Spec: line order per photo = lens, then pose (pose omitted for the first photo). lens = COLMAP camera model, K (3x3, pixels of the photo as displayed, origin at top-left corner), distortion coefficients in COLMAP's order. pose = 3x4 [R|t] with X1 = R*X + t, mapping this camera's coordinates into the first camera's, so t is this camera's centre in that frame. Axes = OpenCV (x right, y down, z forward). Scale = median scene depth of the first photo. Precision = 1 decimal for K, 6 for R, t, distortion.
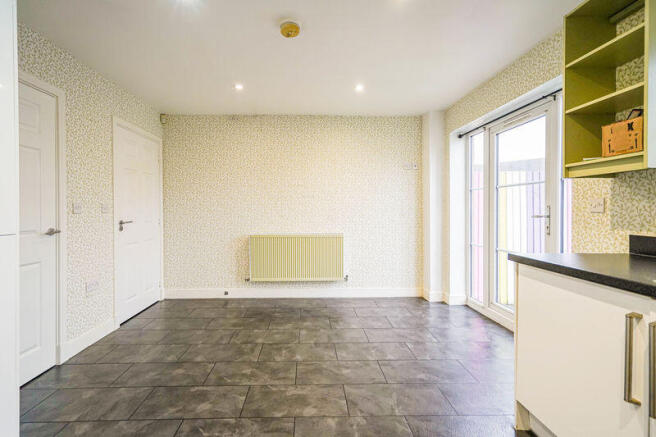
lens RADIAL K [[301.7, 0, 329.1], [0, 301.7, 211.9], [0, 0, 1]] dist [0.000625, 0.005603]
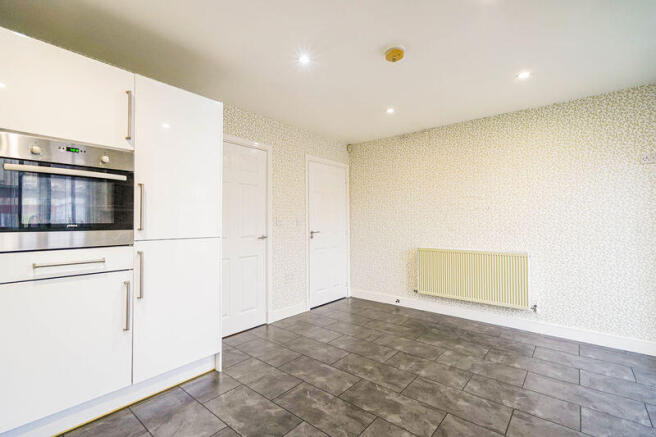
lens RADIAL K [[301.7, 0, 326.1], [0, 301.7, 219.7], [0, 0, 1]] dist [0.000625, 0.005603]
pose [[0.750109, -0.004070, -0.661302, 0.281332], [-0.006811, 0.999880, -0.013879, -0.003833], [0.661280, 0.014914, 0.749991, 0.036840]]
